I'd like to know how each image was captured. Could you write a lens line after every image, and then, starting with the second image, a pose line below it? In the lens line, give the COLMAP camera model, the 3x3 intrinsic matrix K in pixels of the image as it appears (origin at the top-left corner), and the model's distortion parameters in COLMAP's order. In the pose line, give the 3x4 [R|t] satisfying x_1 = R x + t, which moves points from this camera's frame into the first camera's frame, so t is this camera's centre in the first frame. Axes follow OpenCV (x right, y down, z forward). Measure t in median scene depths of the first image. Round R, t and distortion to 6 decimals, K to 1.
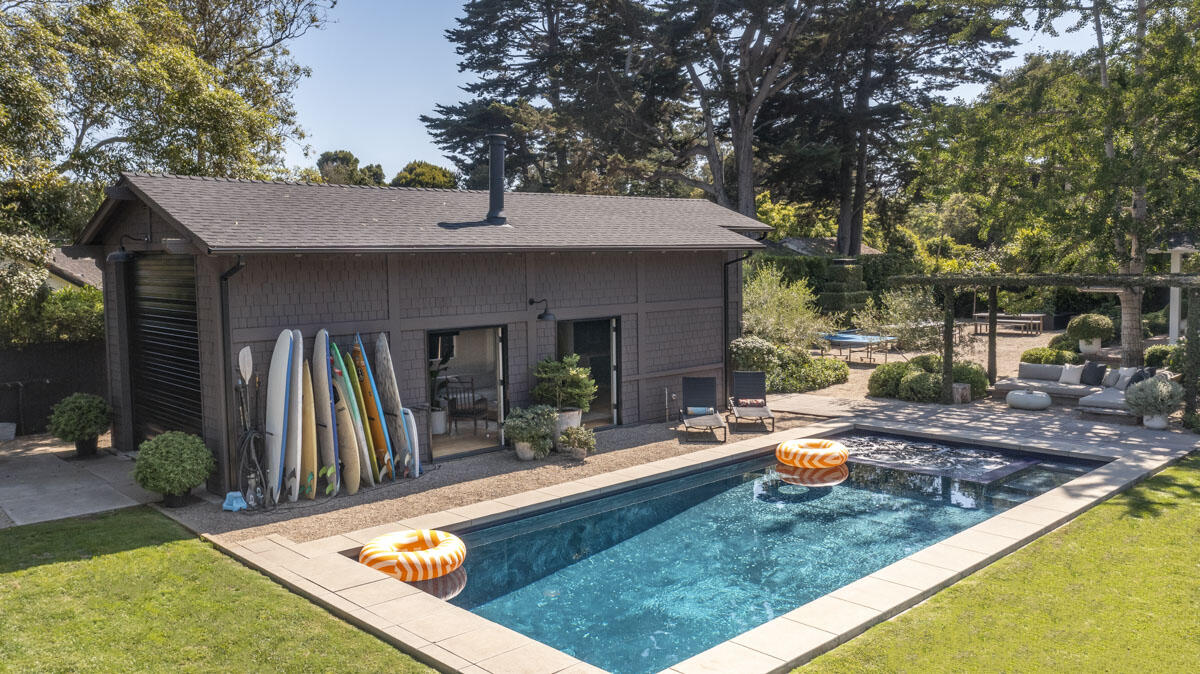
lens RADIAL K [[943.7, 0, 600.0], [0, 943.7, 337.0], [0, 0, 1]] dist [-0.023888, -0.000961]
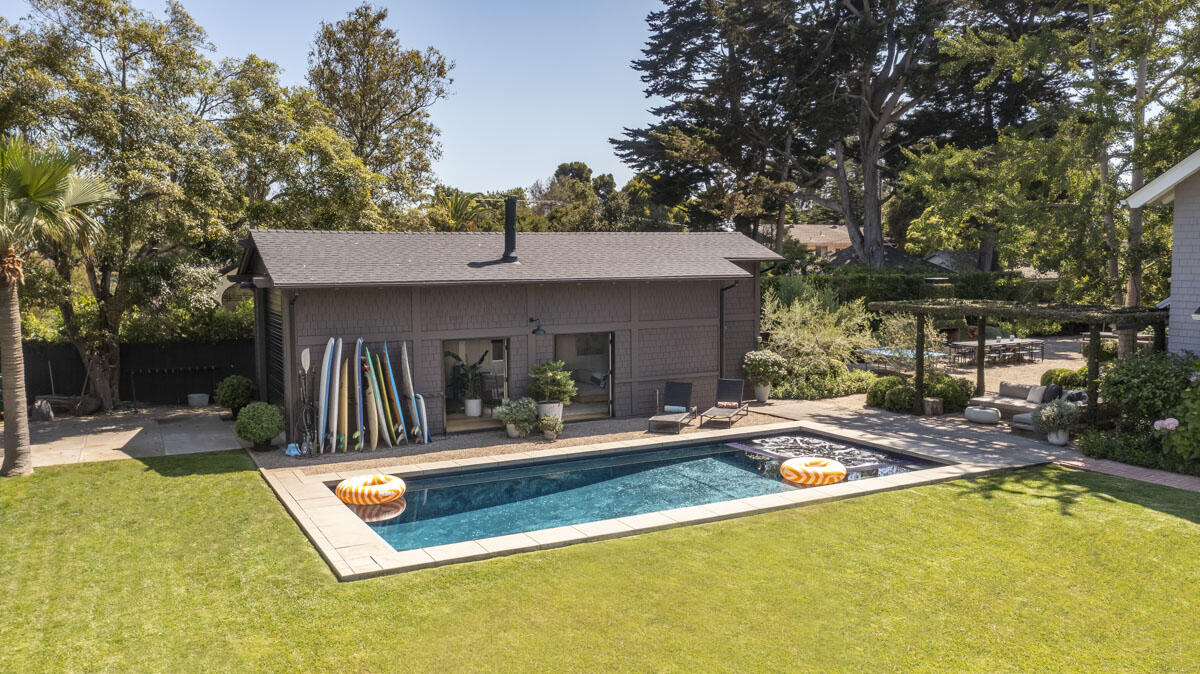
lens RADIAL K [[943.7, 0, 600.0], [0, 943.7, 337.0], [0, 0, 1]] dist [-0.023888, -0.000961]
pose [[0.961721, 0.028727, -0.272519, 0.384632], [-0.028413, 0.999583, 0.005100, -0.023061], [0.272552, 0.002838, 0.962137, -0.256516]]
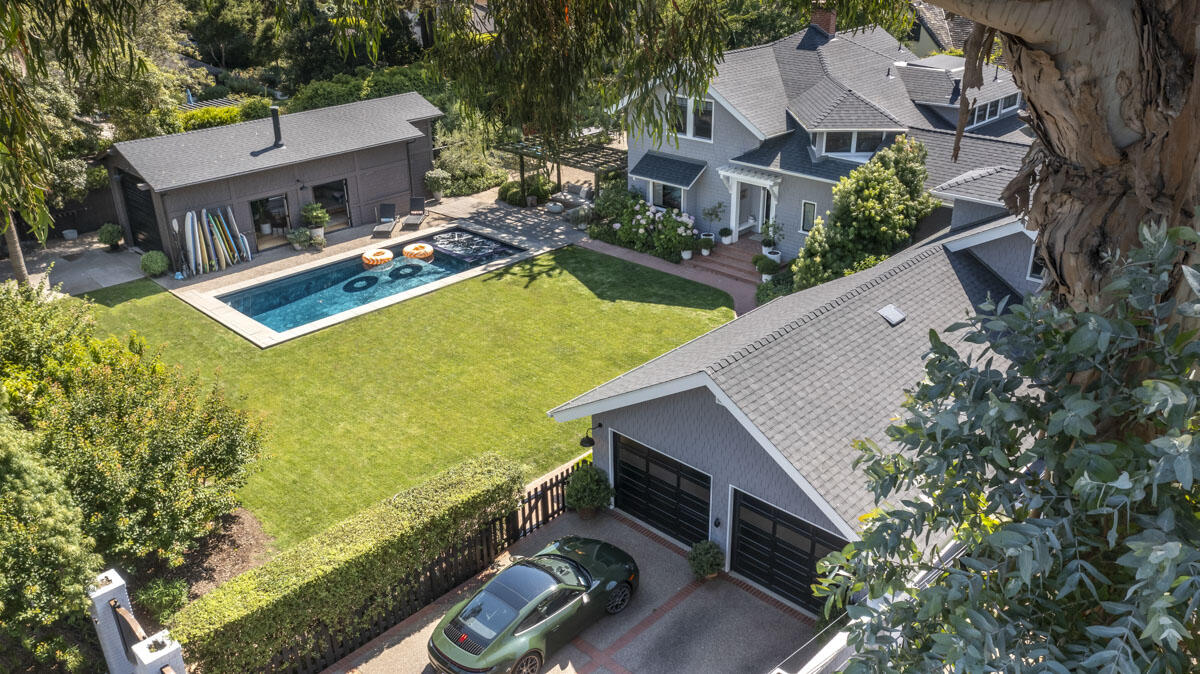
lens RADIAL K [[925.9, 0, 600.0], [0, 925.9, 337.0], [0, 0, 1]] dist [-0.011794, -0.002274]
pose [[0.999415, -0.013596, 0.031388, 0.592822], [0.002080, 0.940074, 0.340965, -0.449504], [-0.034143, -0.340701, 0.939552, -1.289797]]
